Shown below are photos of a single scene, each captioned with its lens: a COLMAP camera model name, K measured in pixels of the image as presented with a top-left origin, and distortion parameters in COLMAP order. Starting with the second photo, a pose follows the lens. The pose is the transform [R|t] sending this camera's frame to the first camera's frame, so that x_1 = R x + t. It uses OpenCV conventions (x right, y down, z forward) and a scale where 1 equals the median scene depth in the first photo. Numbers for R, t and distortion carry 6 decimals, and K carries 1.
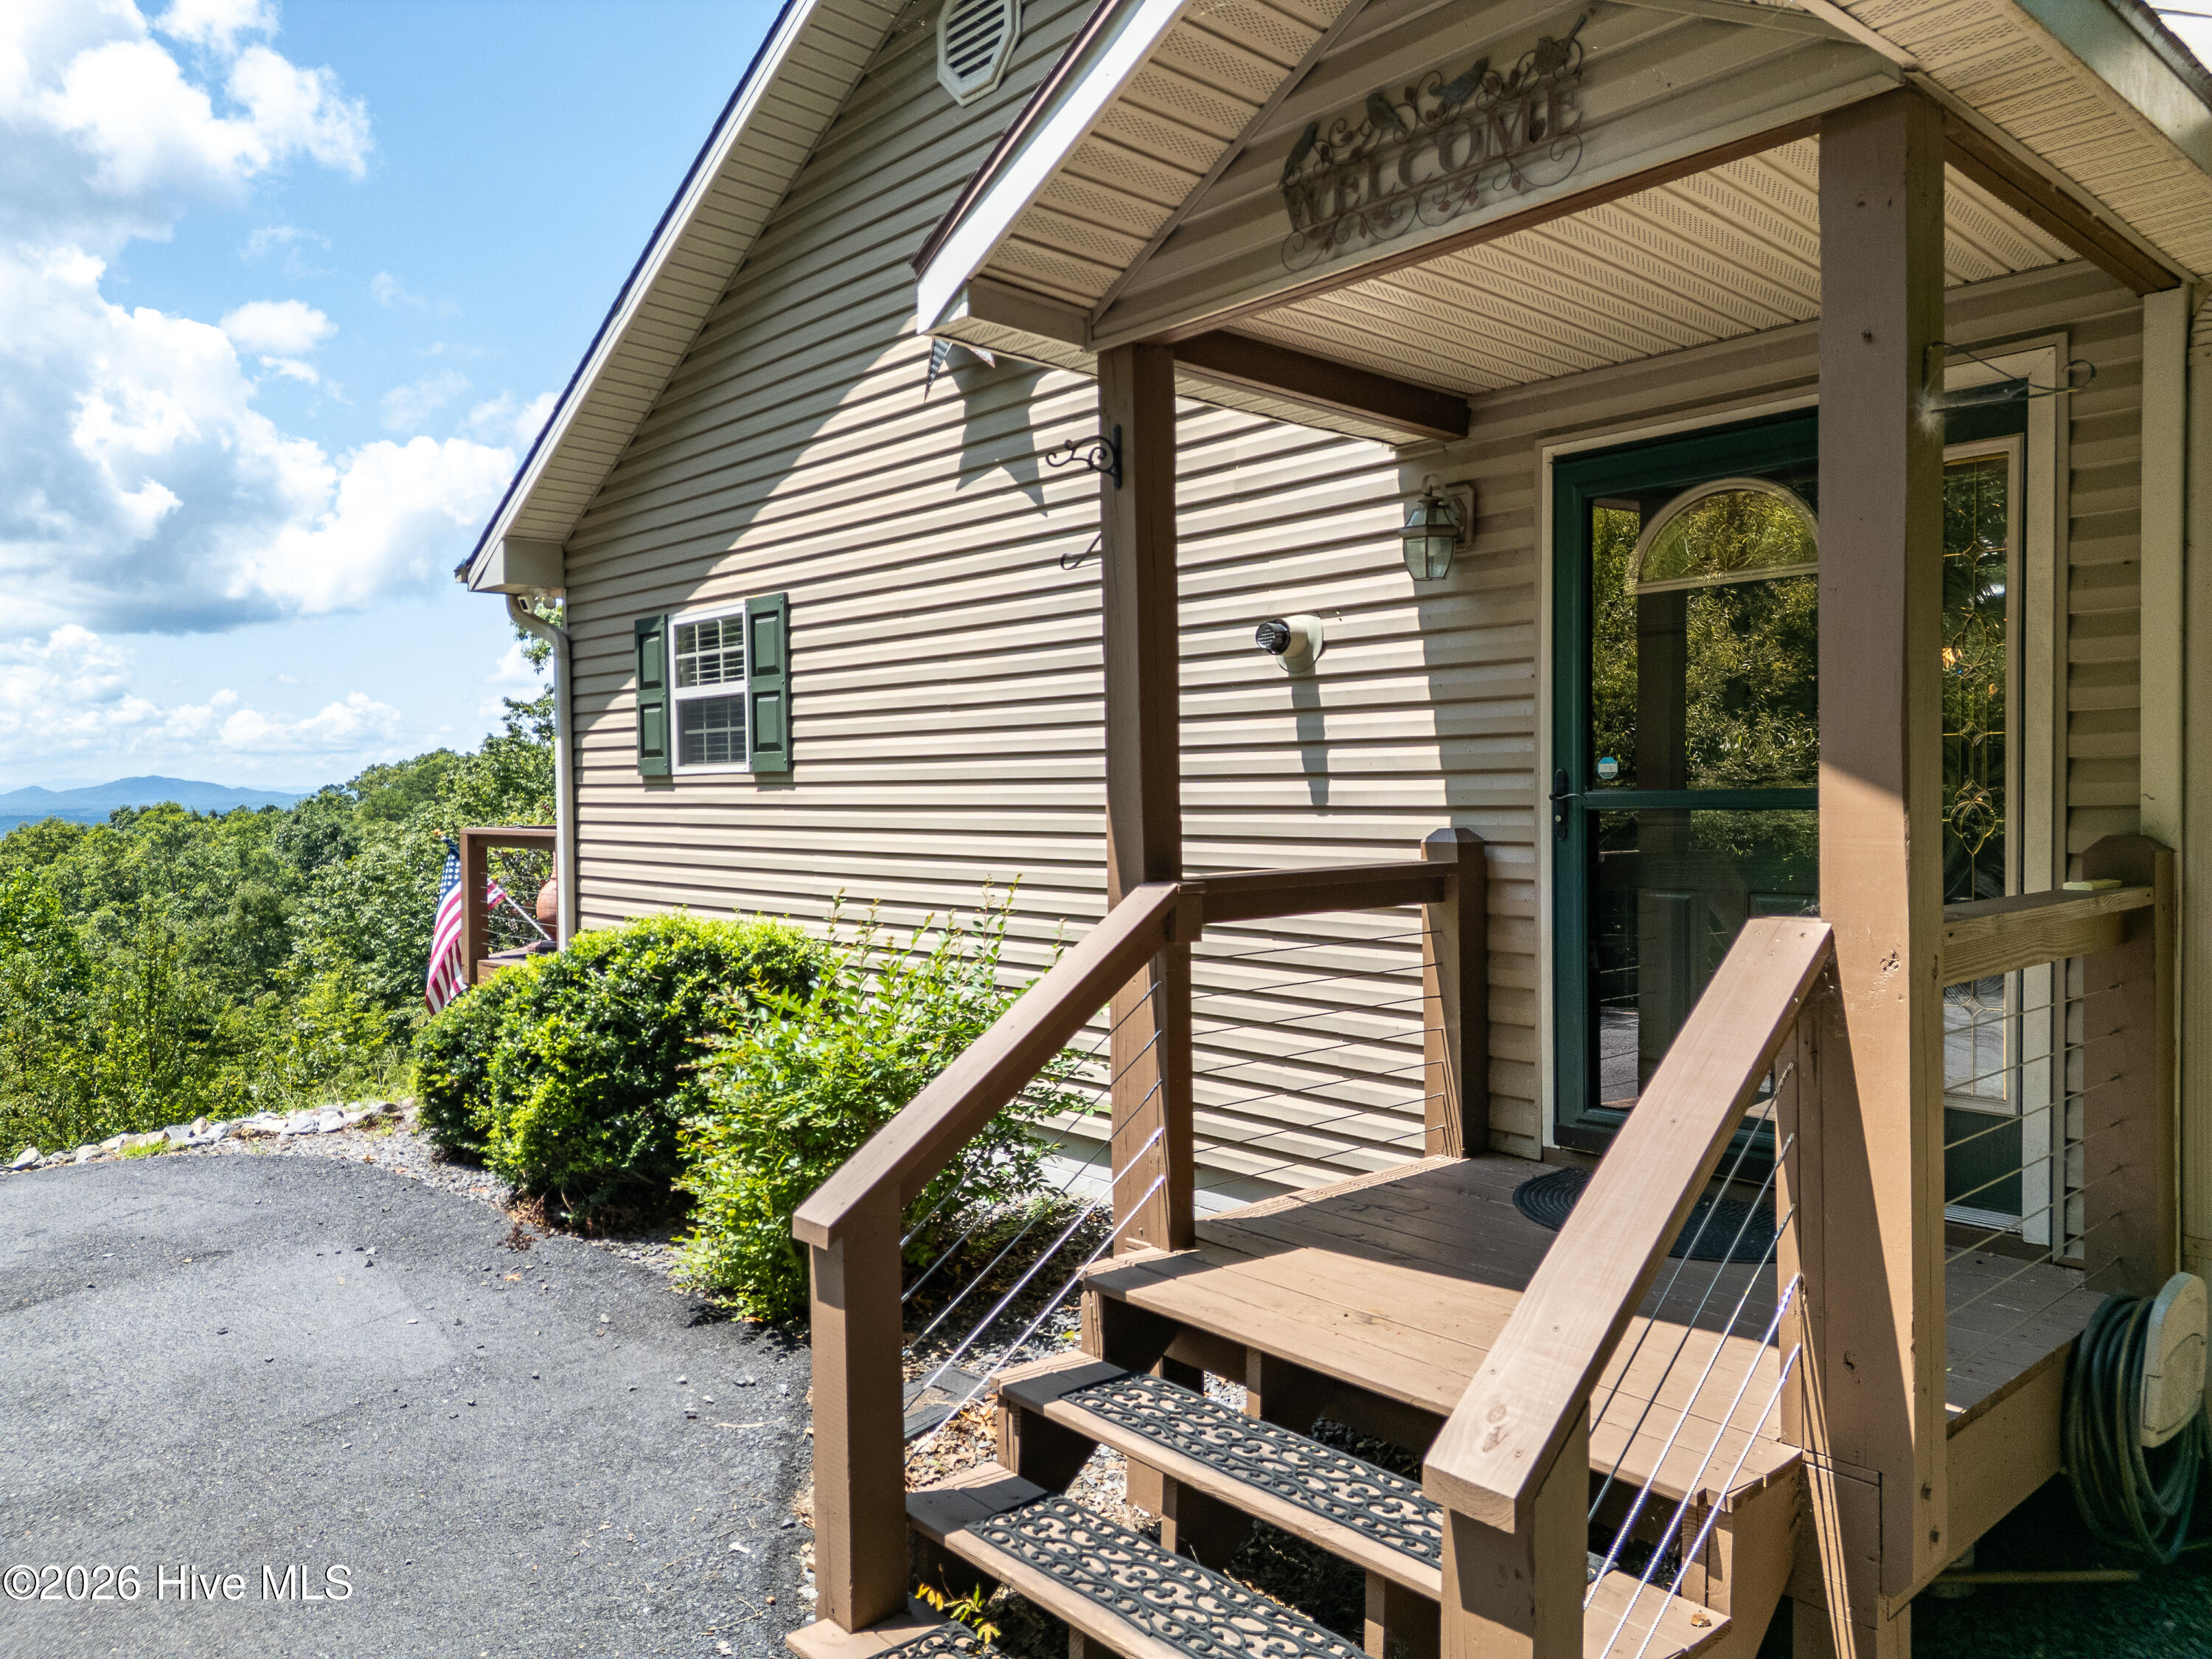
lens RADIAL K [[1535.8, 0, 1081.9], [0, 1535.8, 829.4], [0, 0, 1]] dist [0.044369, -0.016004]
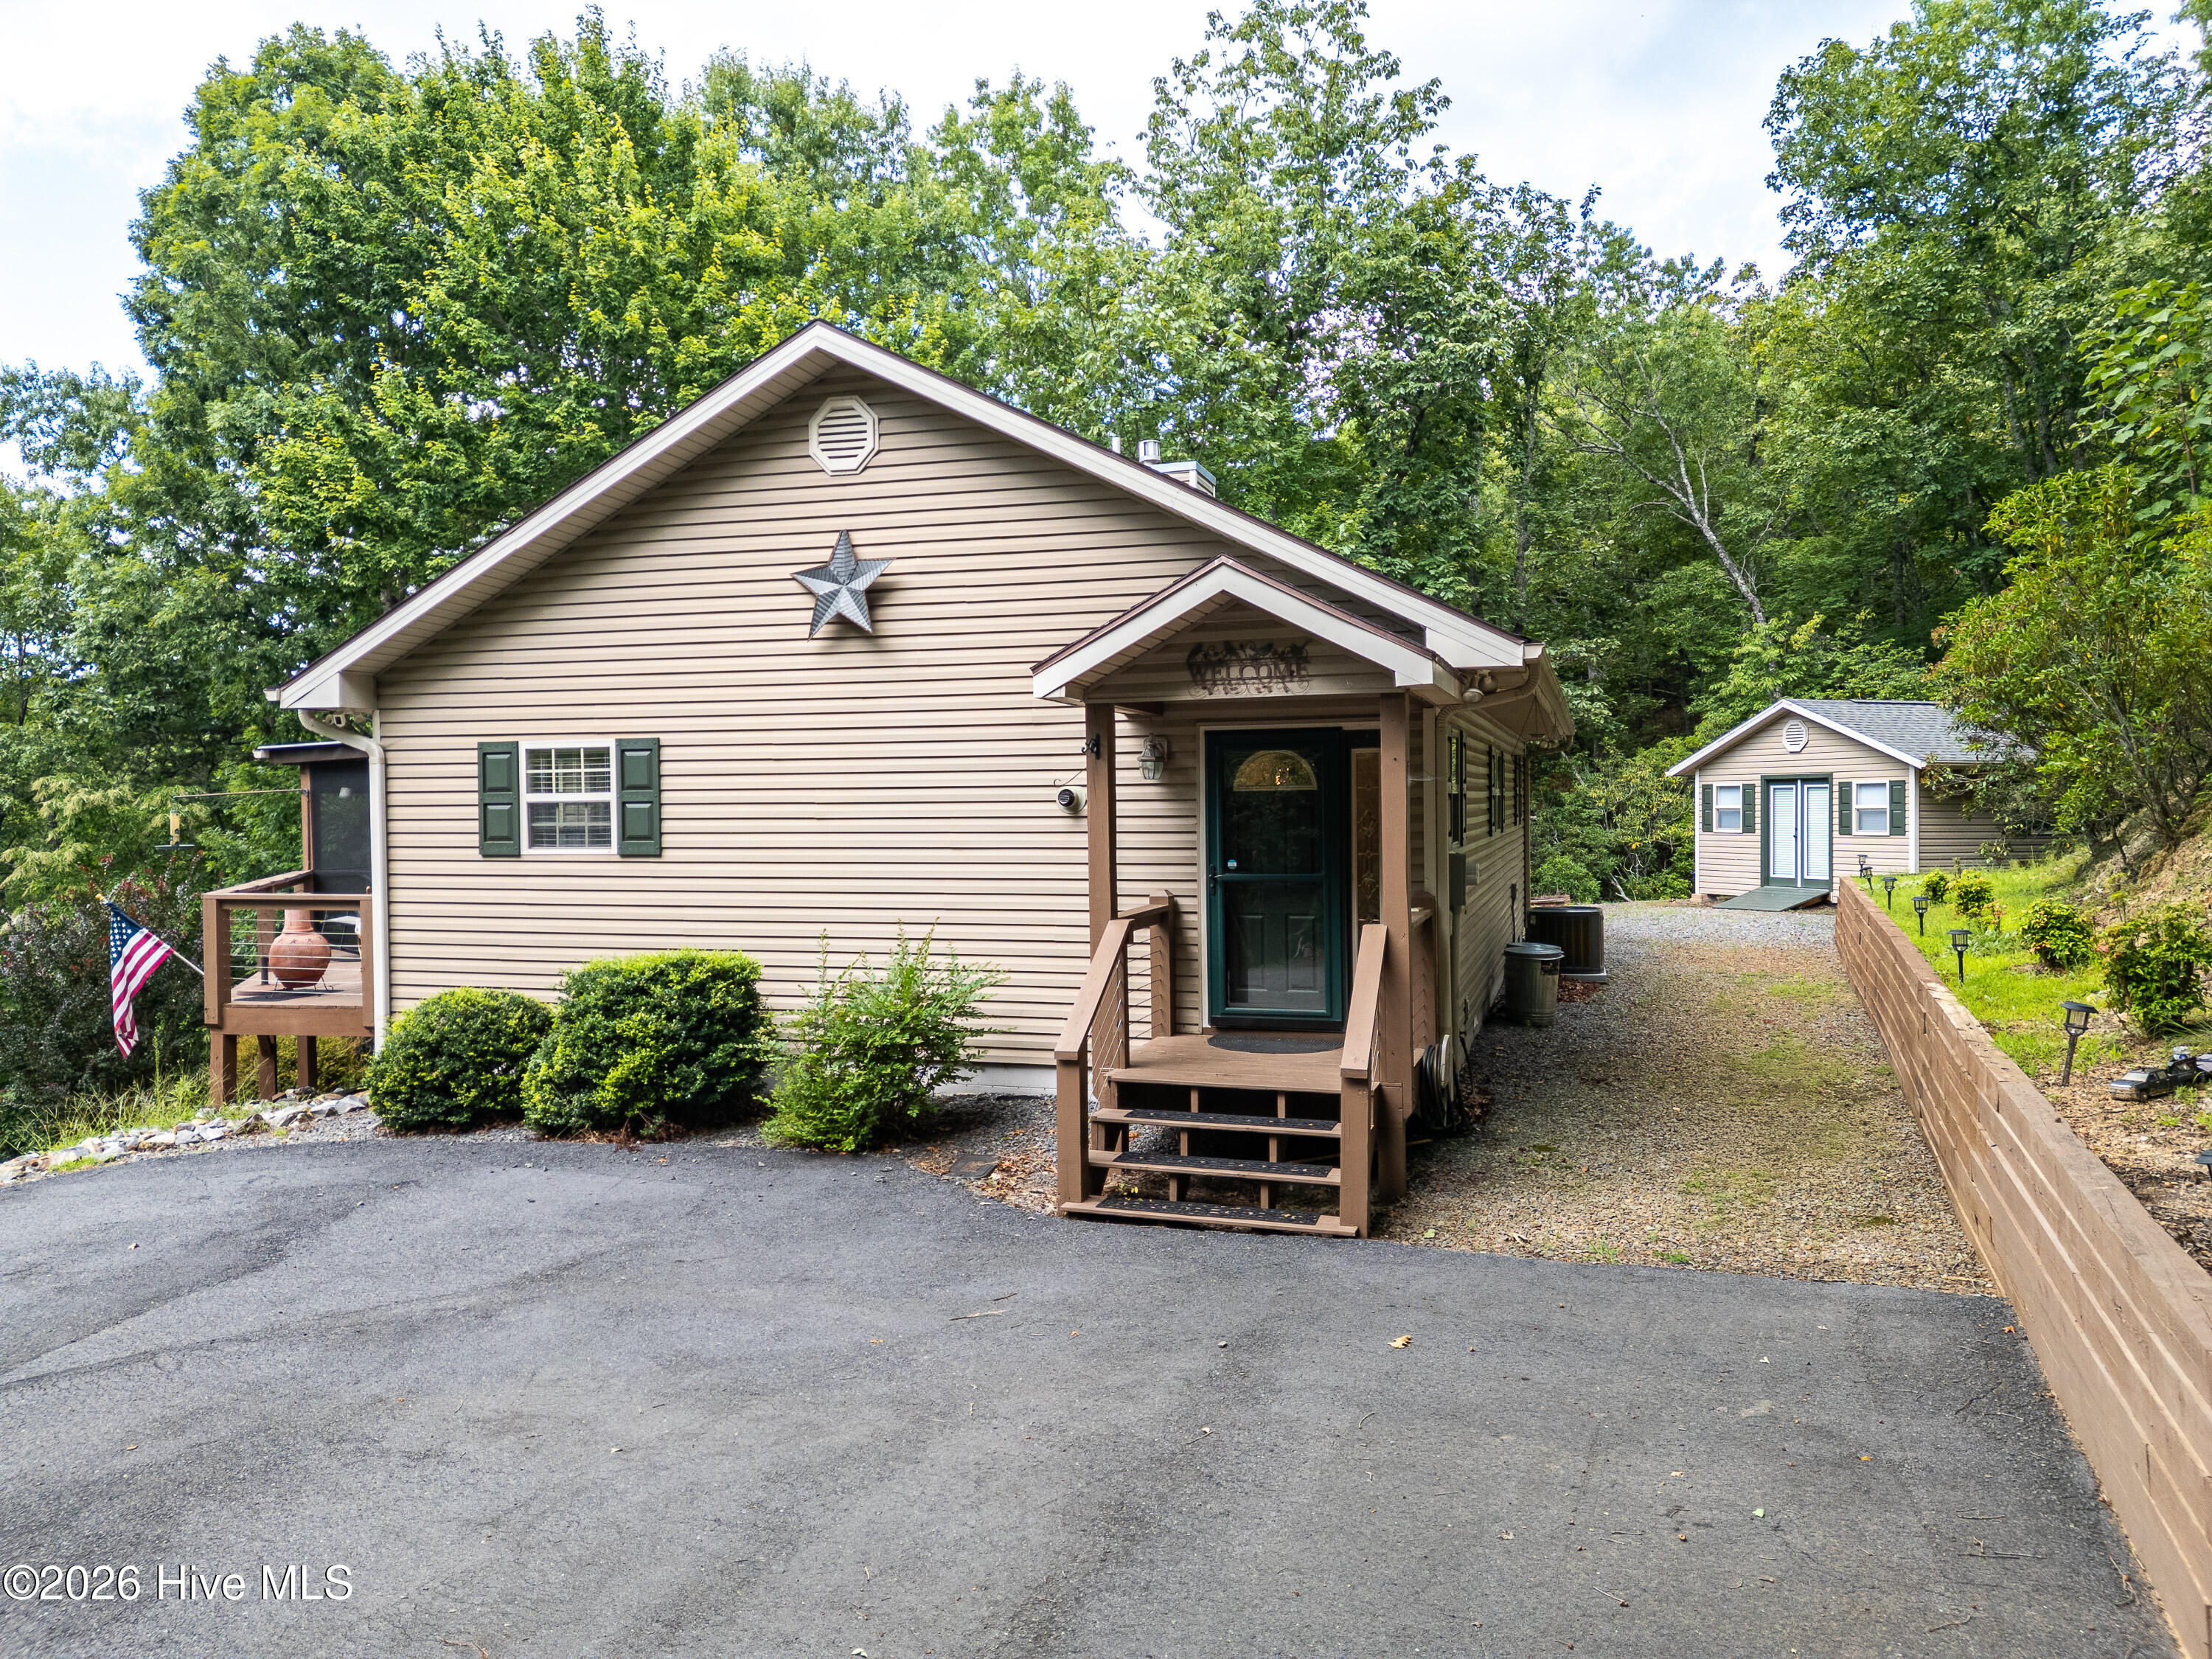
lens RADIAL K [[1535.8, 0, 1081.9], [0, 1535.8, 829.4], [0, 0, 1]] dist [0.044369, -0.016004]
pose [[0.864452, -0.008947, 0.502636, -0.595386], [0.014928, 0.999858, -0.007876, -0.043888], [-0.502494, 0.014312, 0.864462, -0.530548]]
